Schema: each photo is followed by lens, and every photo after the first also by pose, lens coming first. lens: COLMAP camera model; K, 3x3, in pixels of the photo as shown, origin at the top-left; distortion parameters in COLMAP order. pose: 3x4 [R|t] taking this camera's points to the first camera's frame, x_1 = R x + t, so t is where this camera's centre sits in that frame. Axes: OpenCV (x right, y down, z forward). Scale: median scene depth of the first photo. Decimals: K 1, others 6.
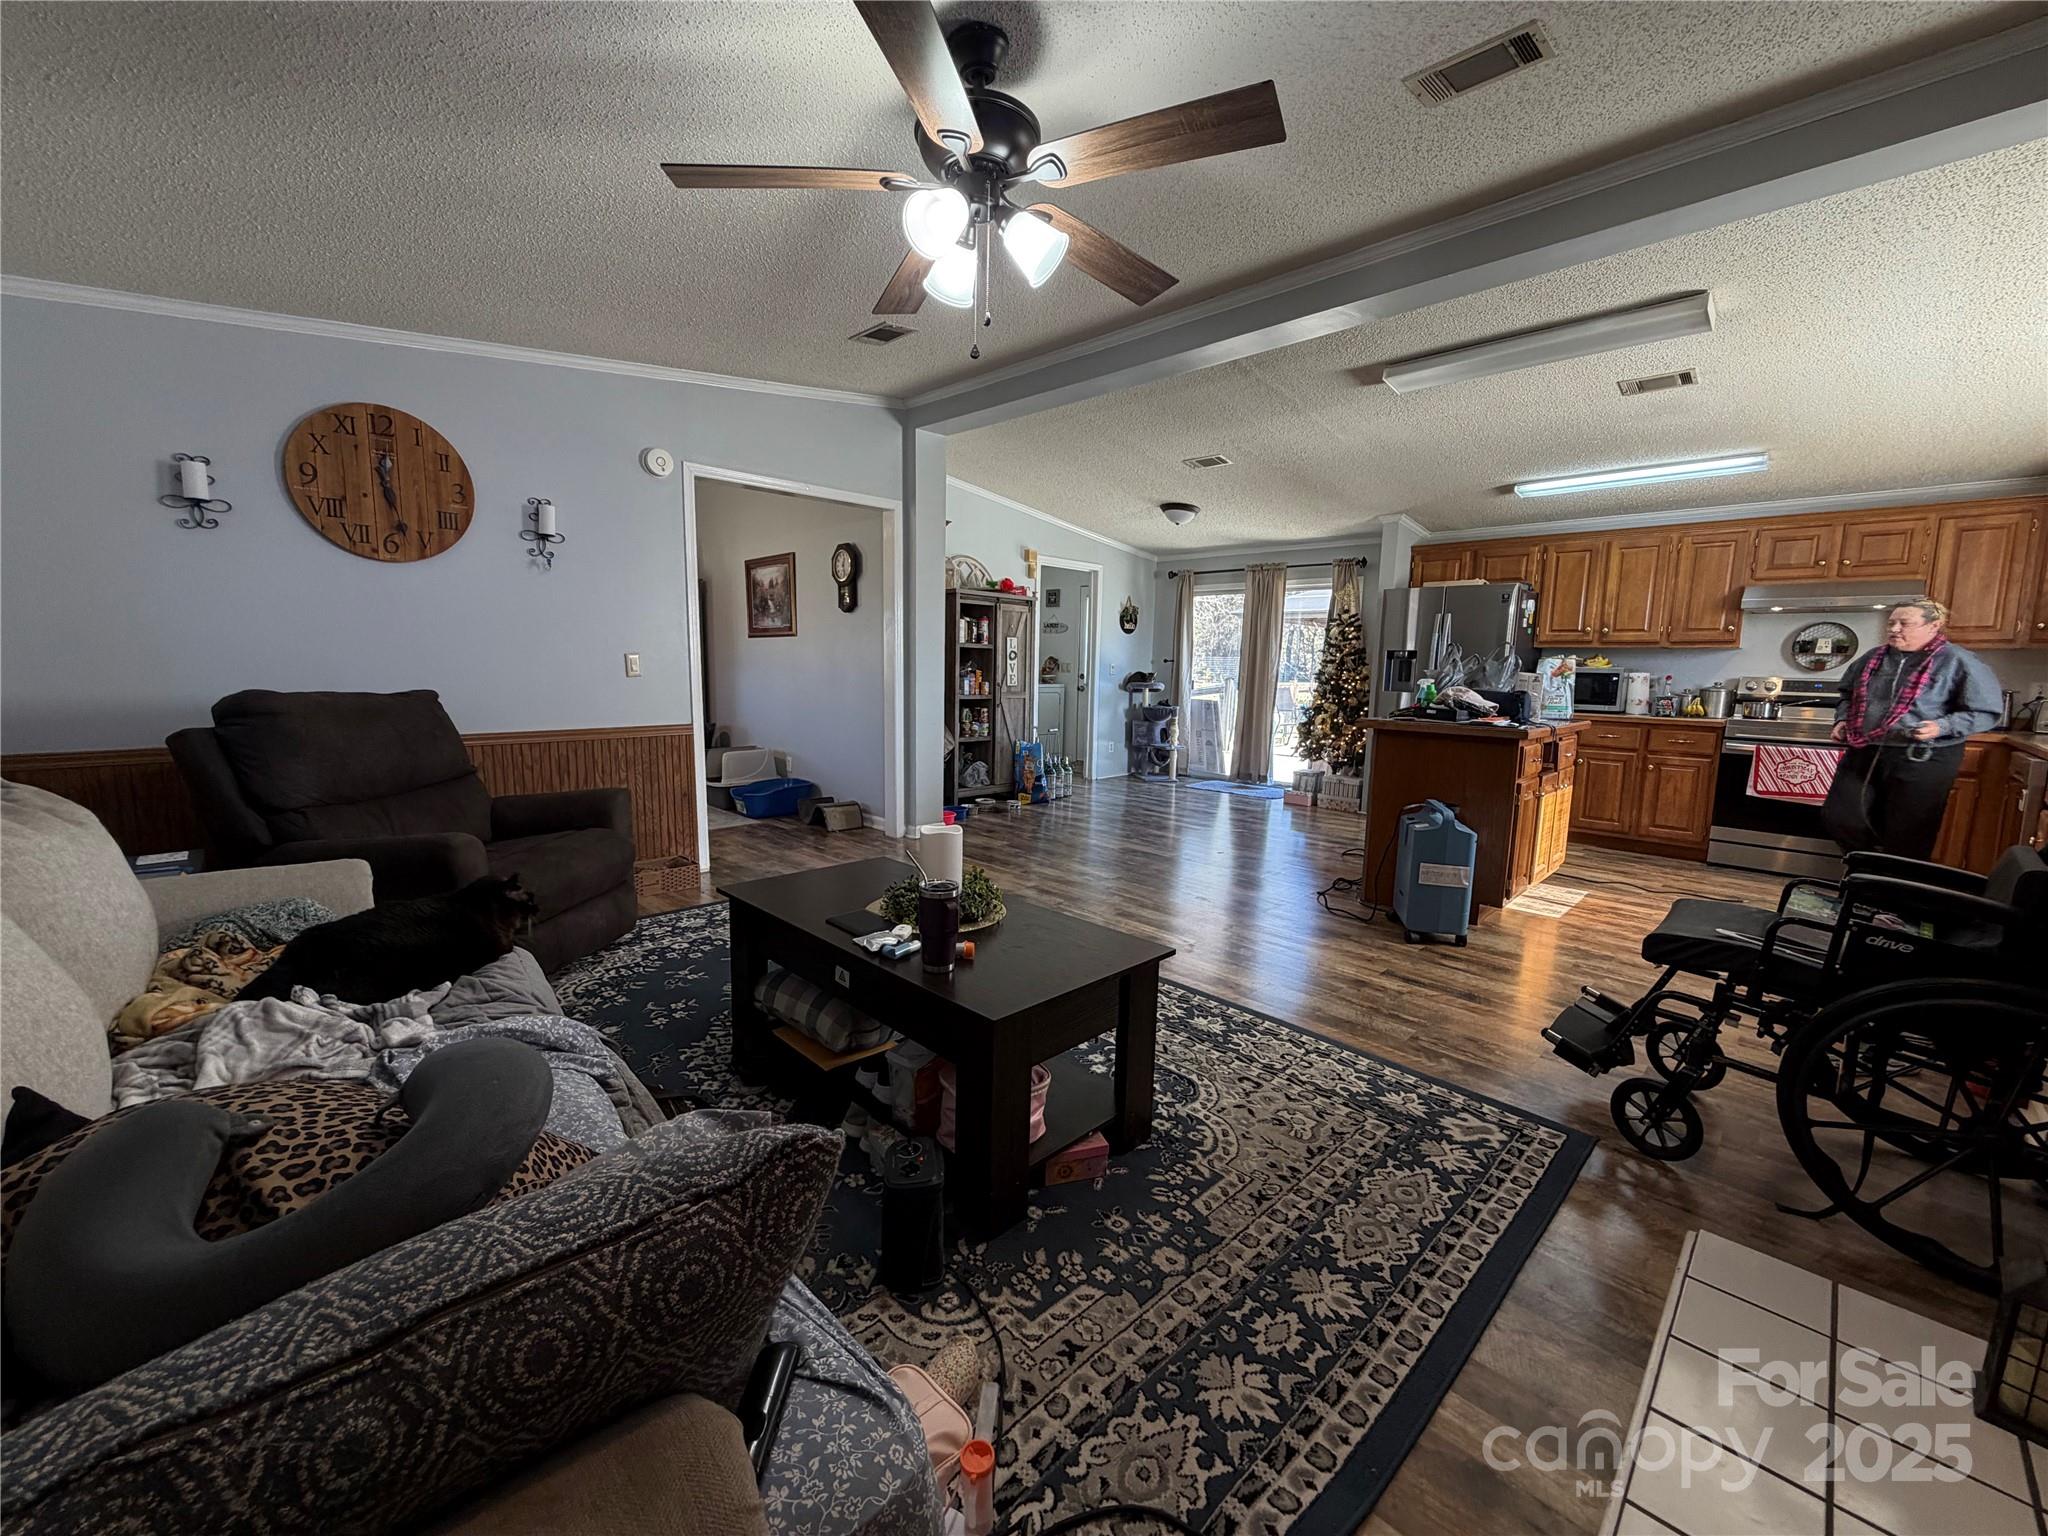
lens RADIAL K [[815.7, 0, 1022.6], [0, 815.7, 768.6], [0, 0, 1]] dist [0.001631, -0.000268]
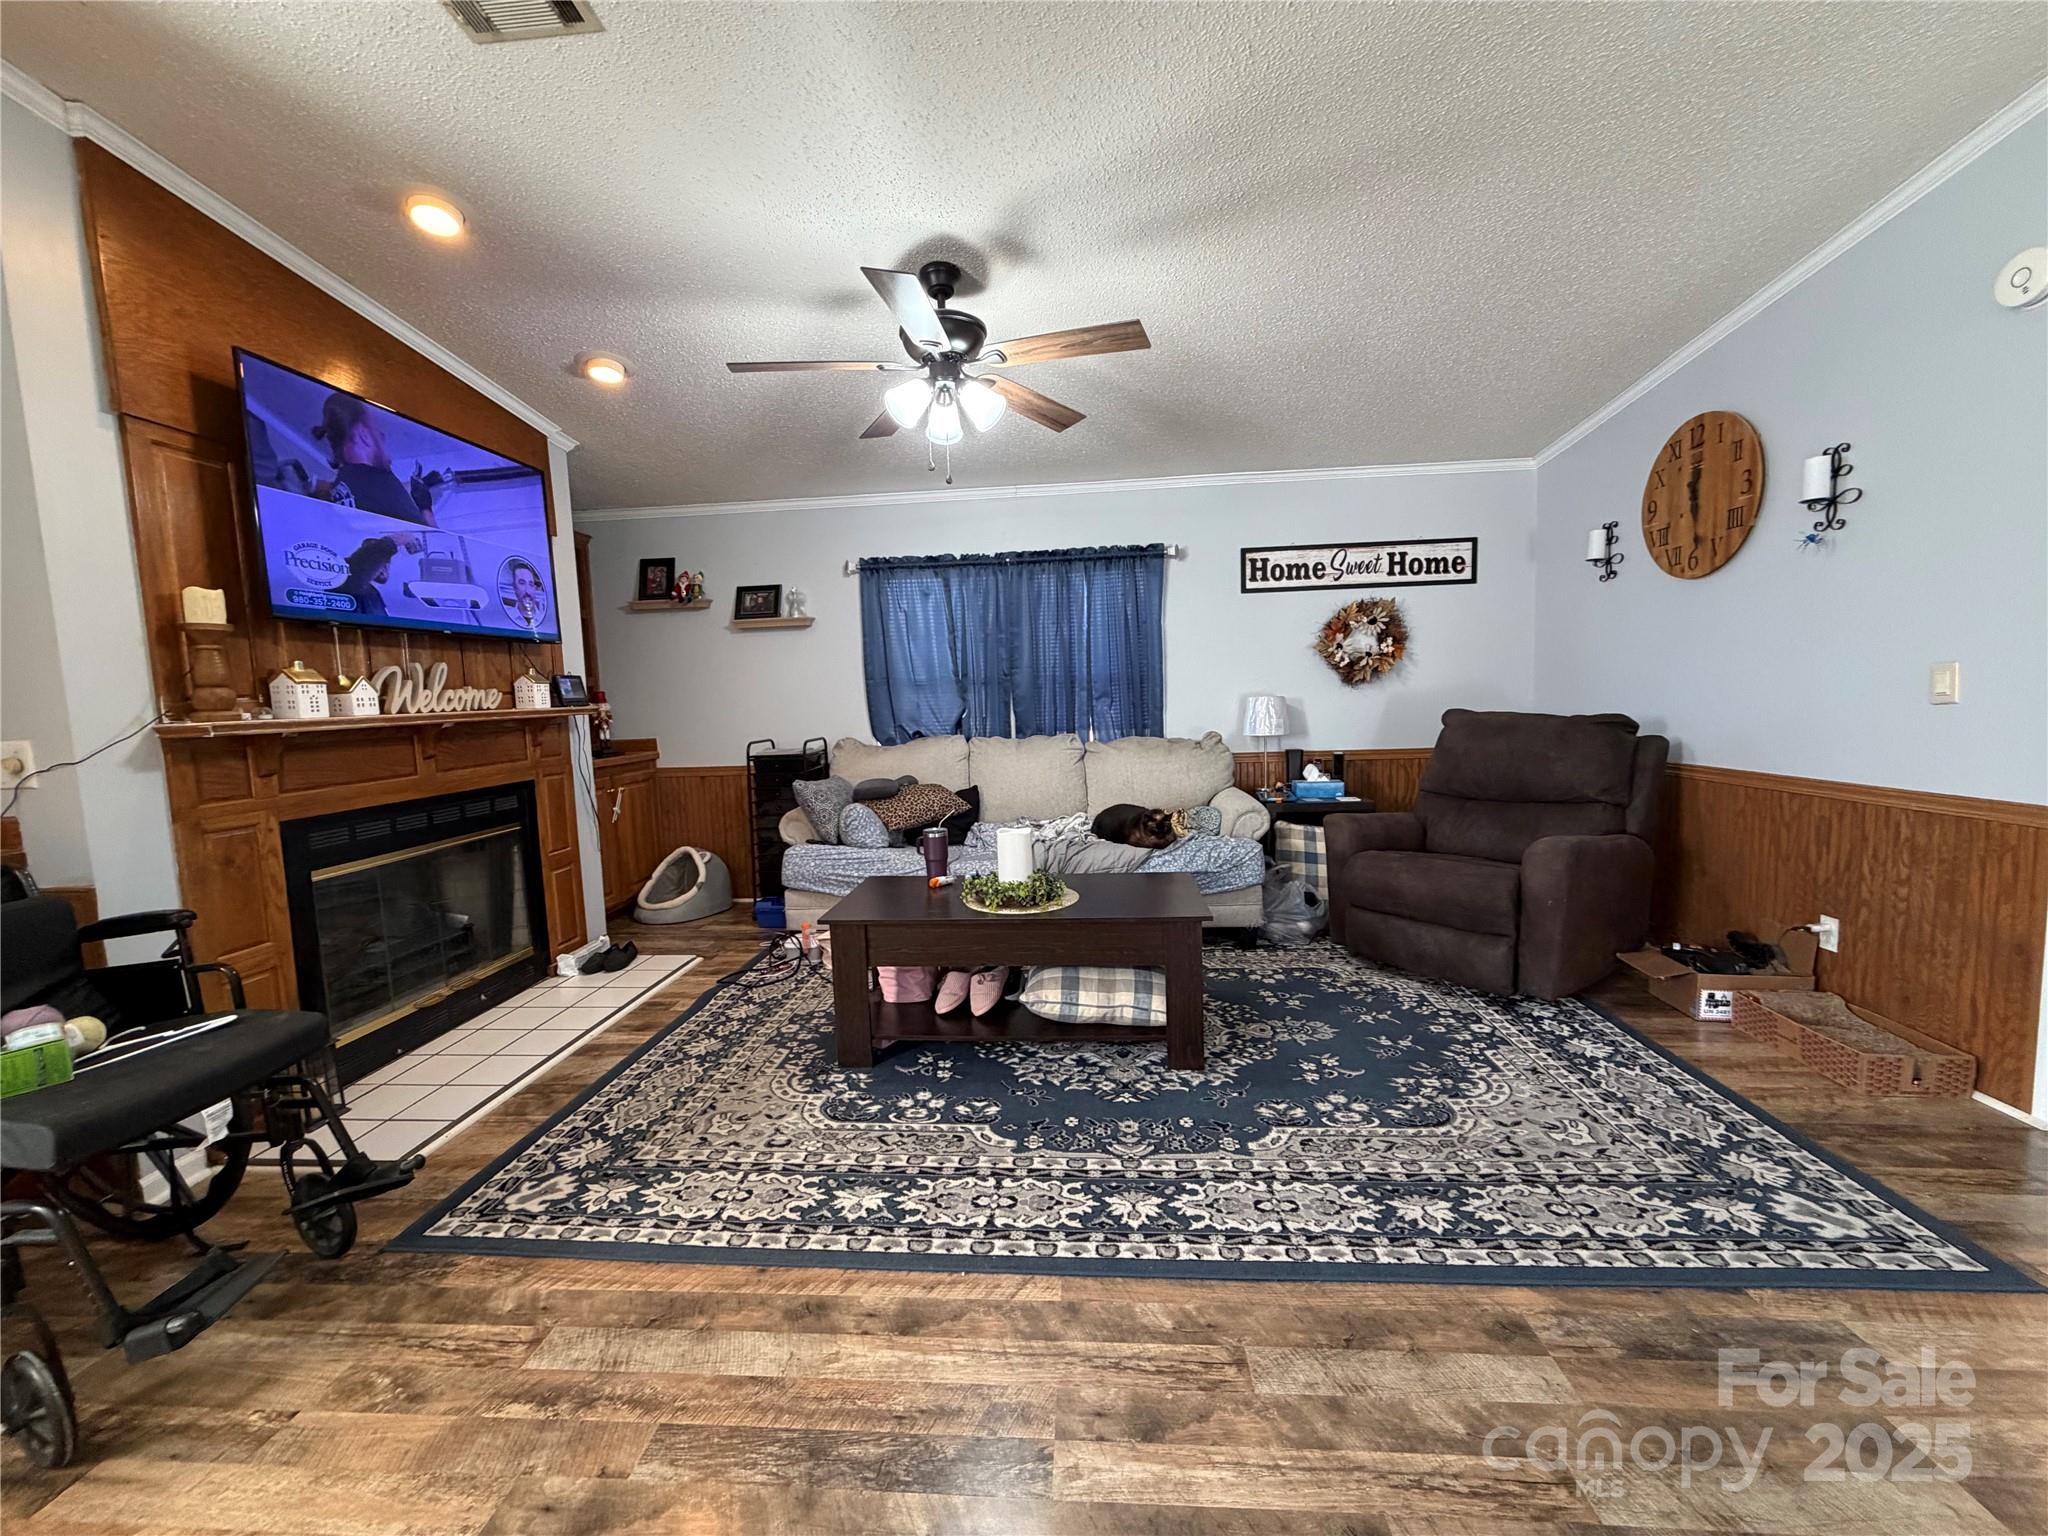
lens RADIAL K [[815.7, 0, 1022.6], [0, 815.7, 768.6], [0, 0, 1]] dist [0.001631, -0.000268]
pose [[-0.760823, 0.067783, -0.645410, 0.645944], [-0.066533, 0.981143, 0.181472, -0.230291], [0.645540, 0.181010, -0.741966, 1.811084]]
